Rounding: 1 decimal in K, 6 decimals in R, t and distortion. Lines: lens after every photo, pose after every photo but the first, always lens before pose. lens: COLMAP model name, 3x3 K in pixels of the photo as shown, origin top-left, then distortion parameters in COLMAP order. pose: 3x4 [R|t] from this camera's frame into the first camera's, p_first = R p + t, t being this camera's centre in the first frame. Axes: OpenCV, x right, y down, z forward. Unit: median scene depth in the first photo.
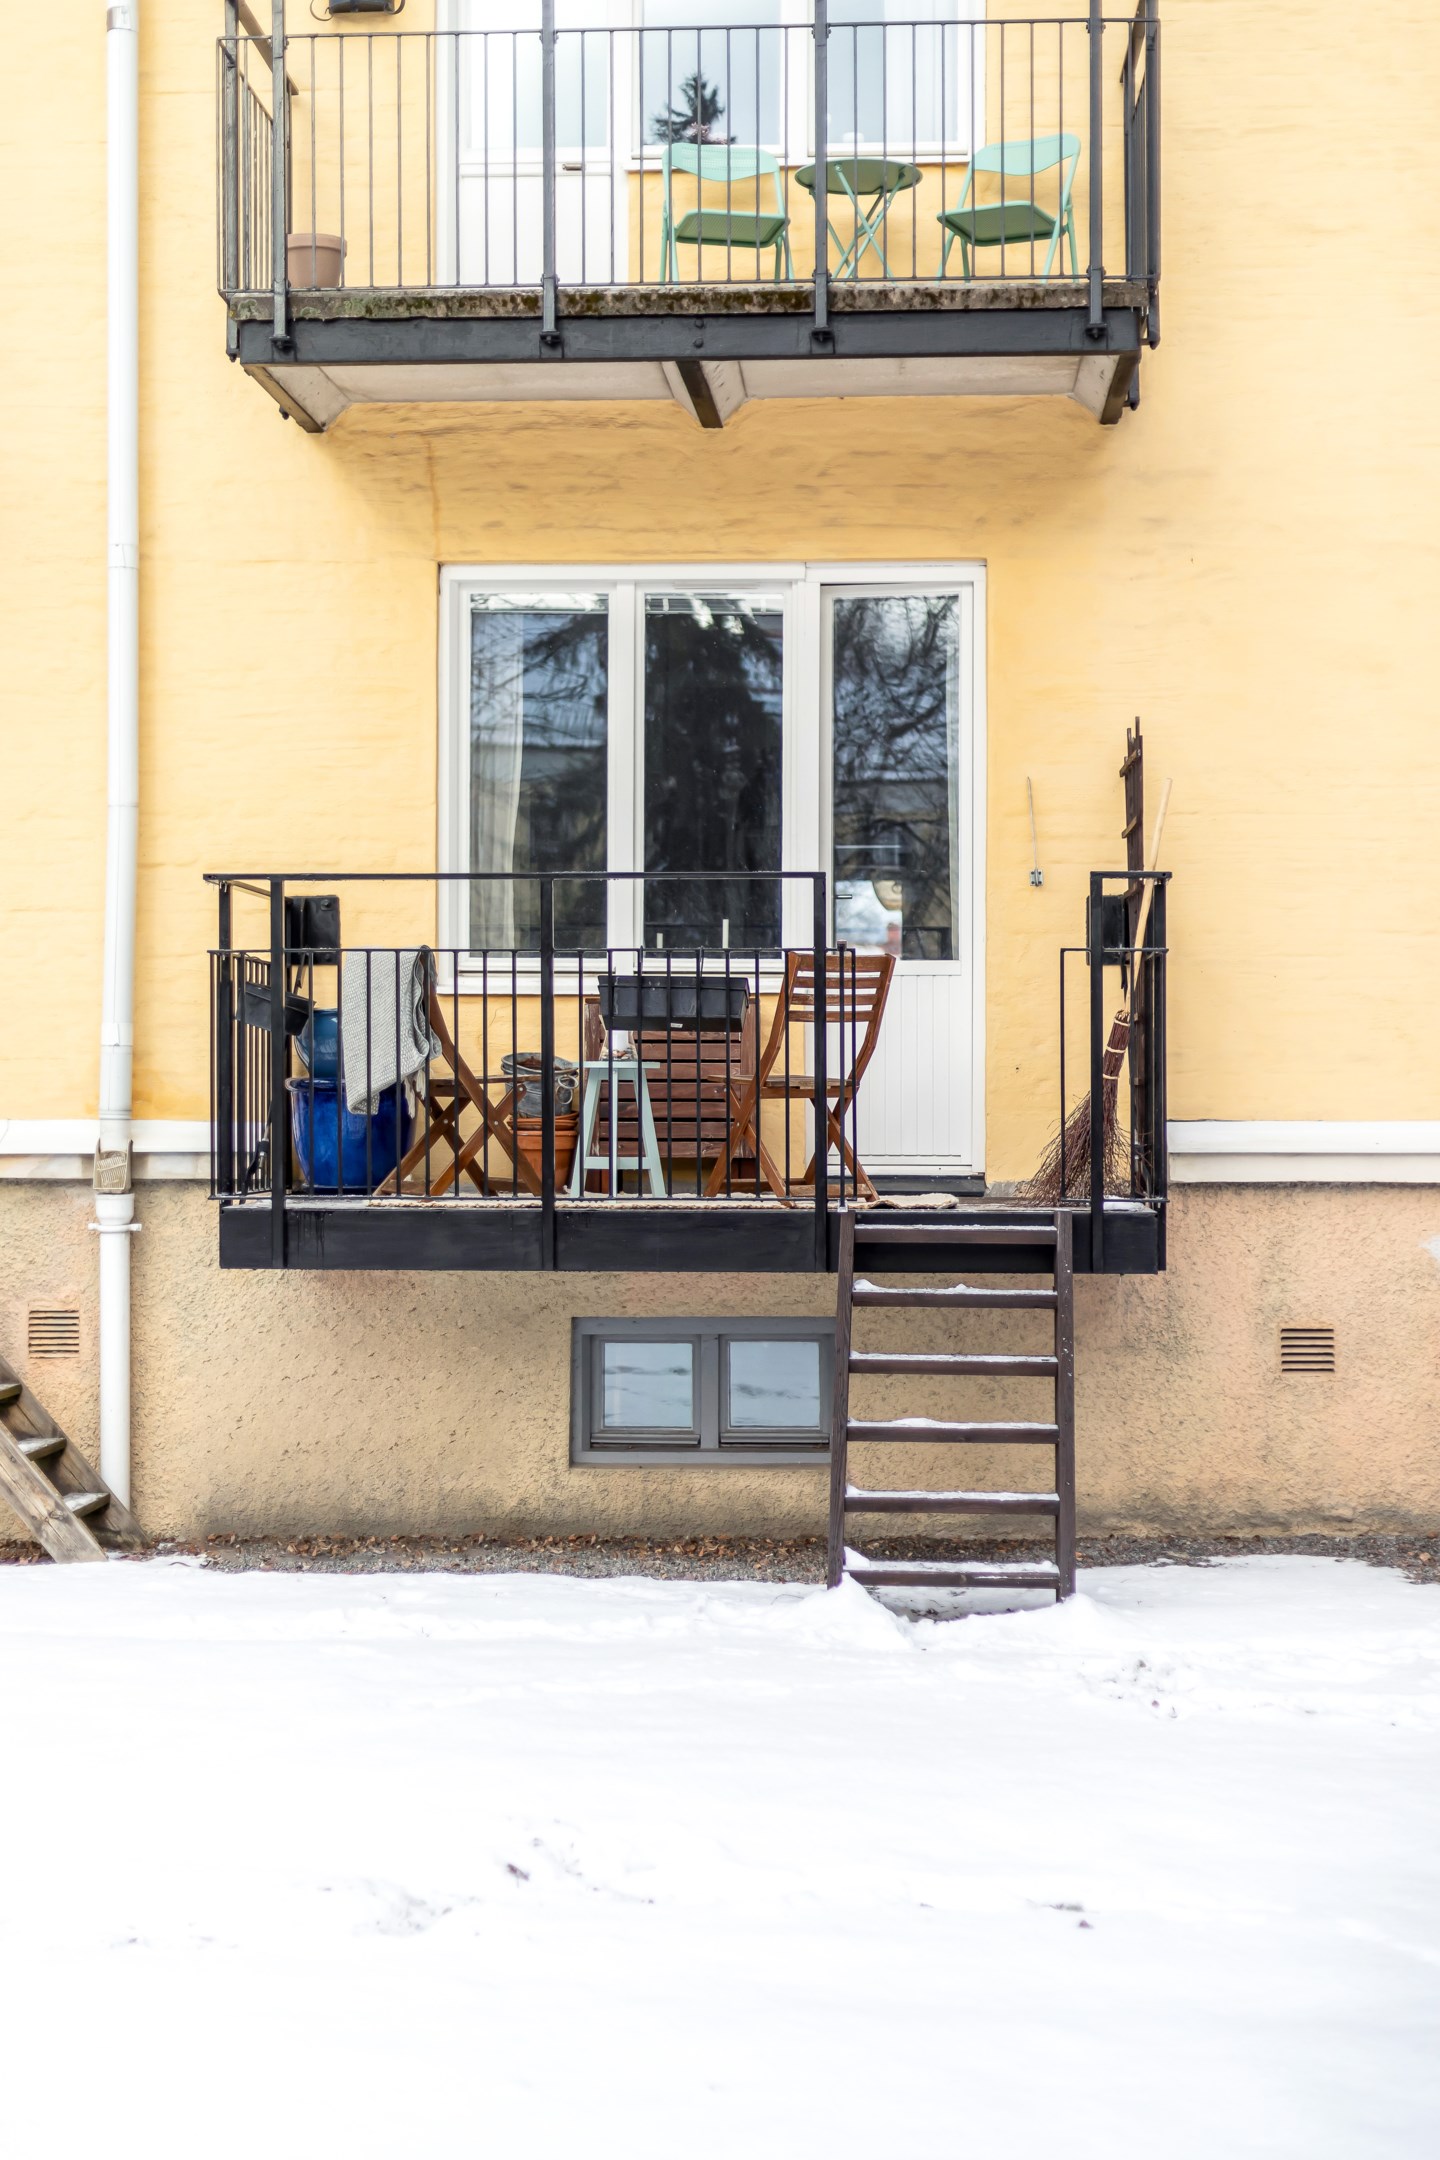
lens RADIAL K [[3153.7, 0, 720.0], [0, 3153.7, 1080.0], [0, 0, 1]] dist [0.011601, -0.041064]
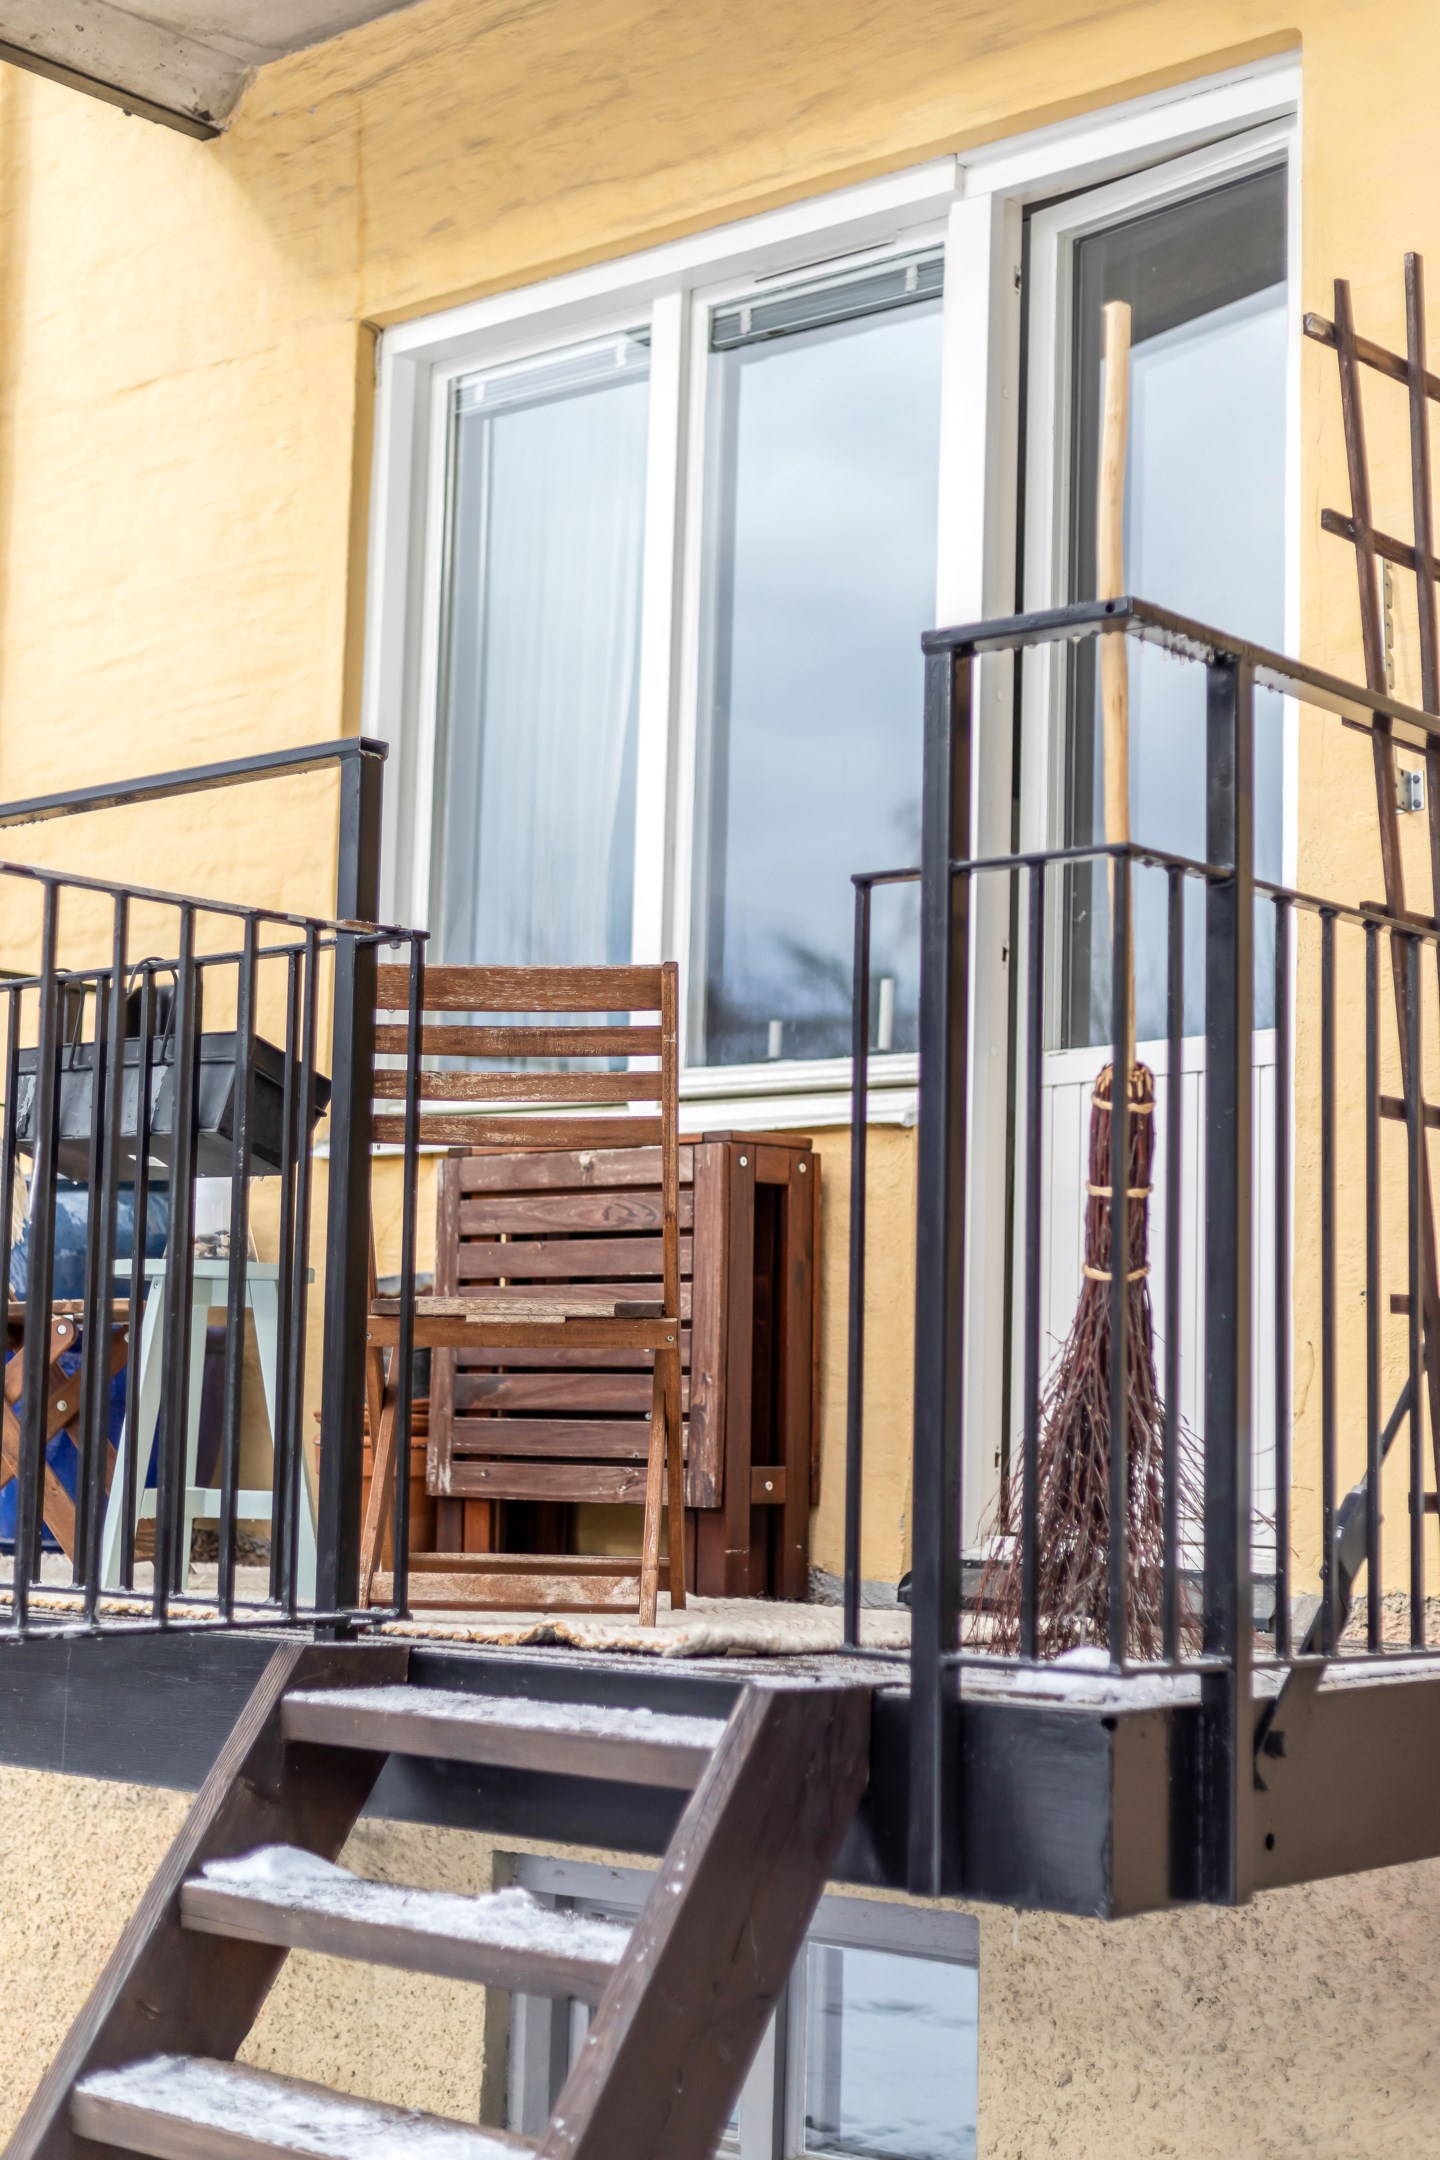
lens RADIAL K [[3153.7, 0, 720.0], [0, 3153.7, 1080.0], [0, 0, 1]] dist [0.011601, -0.041064]
pose [[0.782302, -0.053298, -0.620614, 0.268502], [-0.024940, 0.992854, -0.116704, 0.016839], [0.622399, 0.106776, 0.775382, 0.651457]]
